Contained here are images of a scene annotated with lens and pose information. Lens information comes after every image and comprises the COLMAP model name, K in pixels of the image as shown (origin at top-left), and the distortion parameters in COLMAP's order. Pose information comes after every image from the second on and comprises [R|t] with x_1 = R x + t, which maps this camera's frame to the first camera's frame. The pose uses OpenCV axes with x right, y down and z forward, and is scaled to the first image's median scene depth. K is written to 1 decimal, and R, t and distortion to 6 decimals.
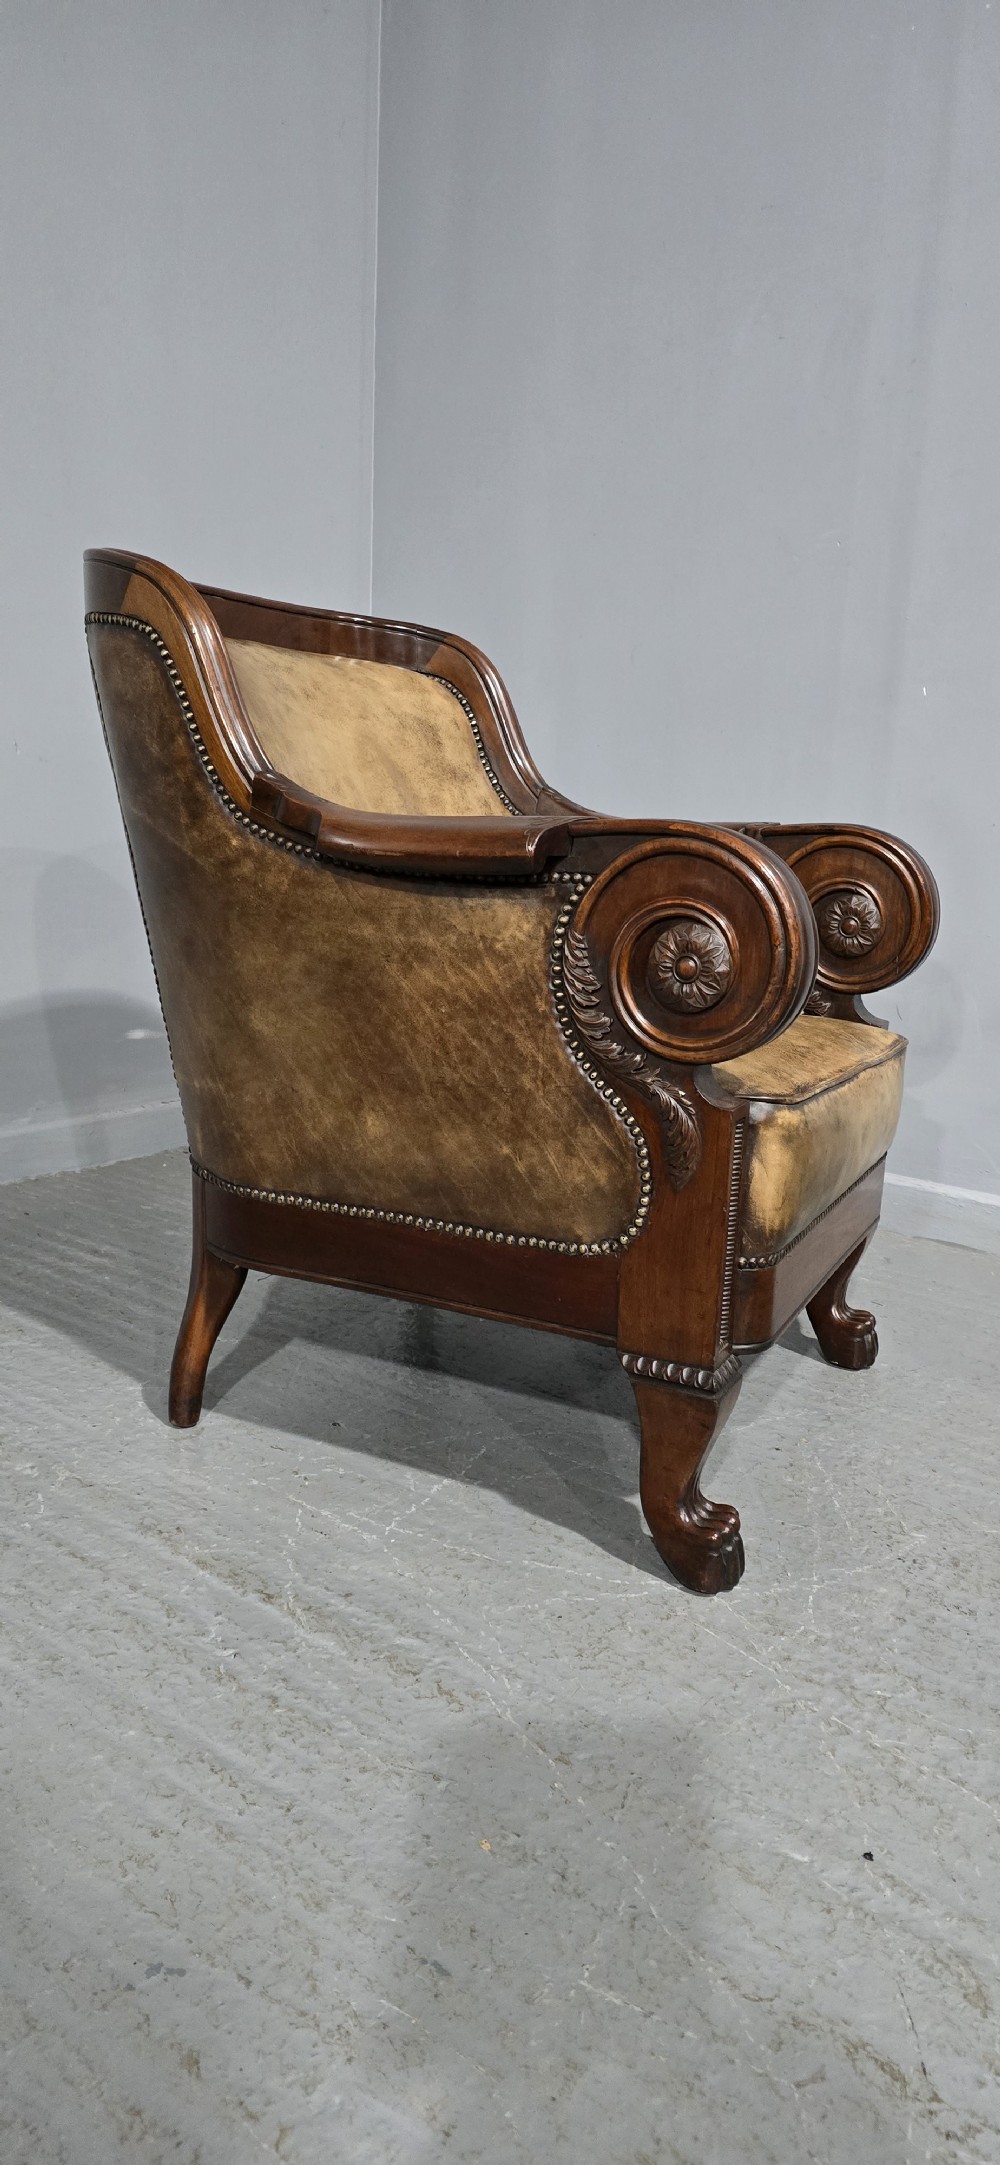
lens RADIAL K [[1498.9, 0, 529.8], [0, 1498.9, 1086.6], [0, 0, 1]] dist [0.053610, -0.060354]
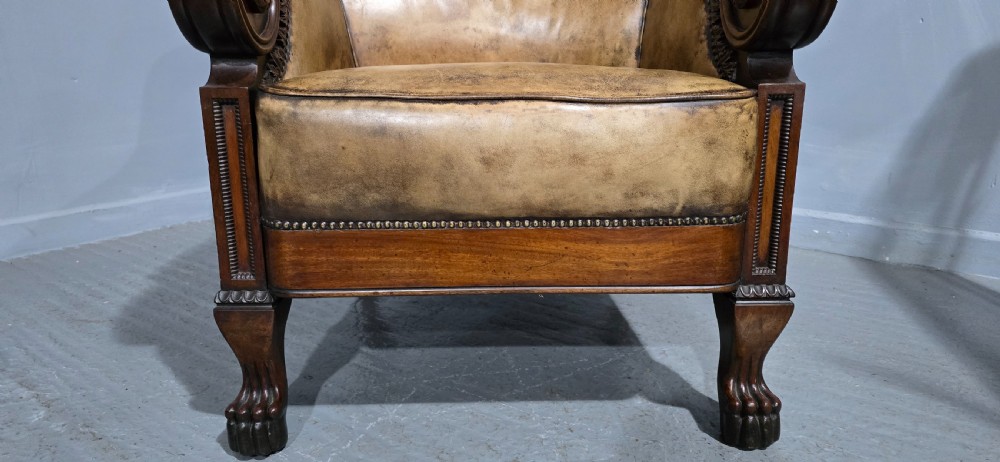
lens RADIAL K [[690.6, 0, 503.8], [0, 690.6, 233.6], [0, 0, 1]] dist [0.045891, -0.049404]
pose [[0.998593, -0.052733, -0.005631, 0.082725], [0.052980, 0.996693, 0.061619, 0.087752], [0.002363, -0.061831, 0.998084, 0.514598]]
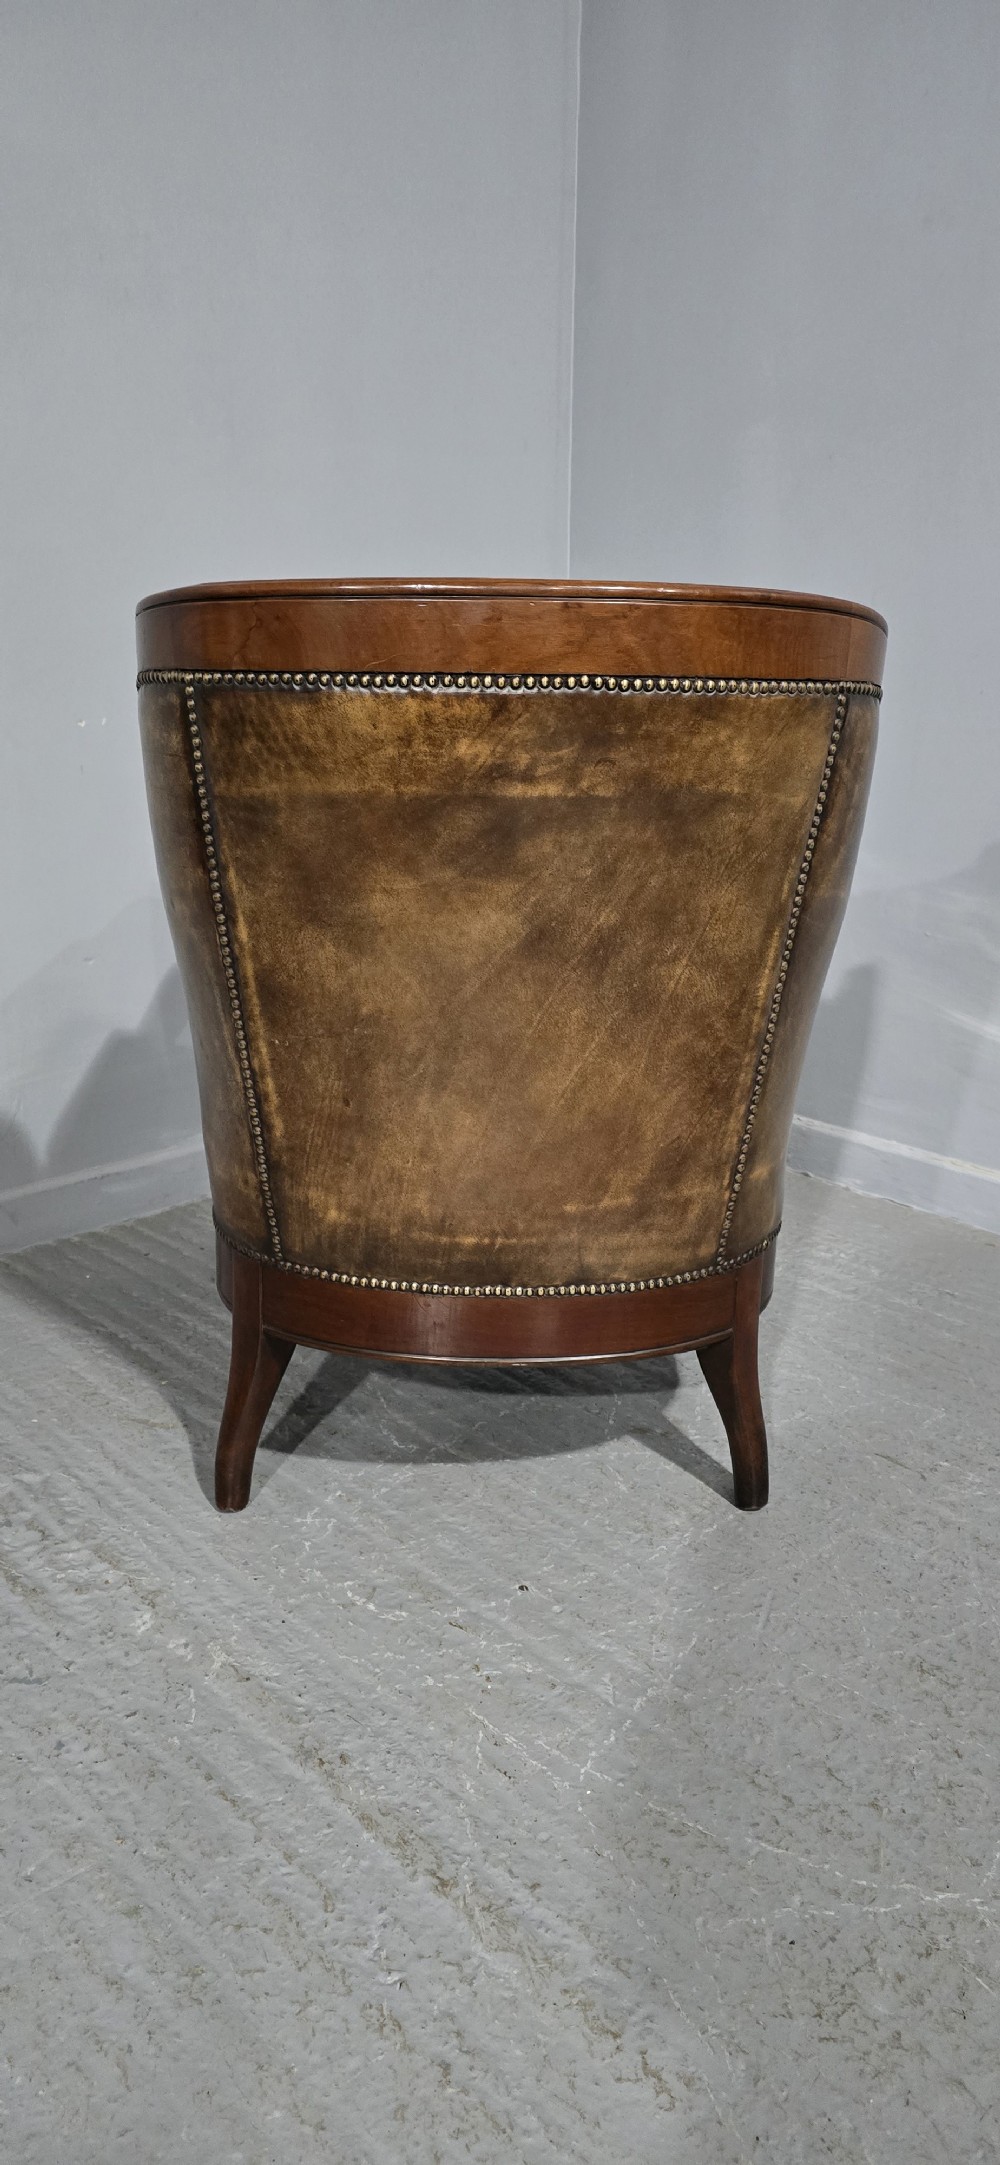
lens RADIAL K [[1498.9, 0, 505.9], [0, 1498.9, 1074.1], [0, 0, 1]] dist [0.053610, -0.060354]
pose [[0.989119, 0.010089, -0.146768, -0.018946], [0.002254, 0.996489, 0.083692, -0.201337], [0.147097, -0.083112, 0.985624, 0.222656]]
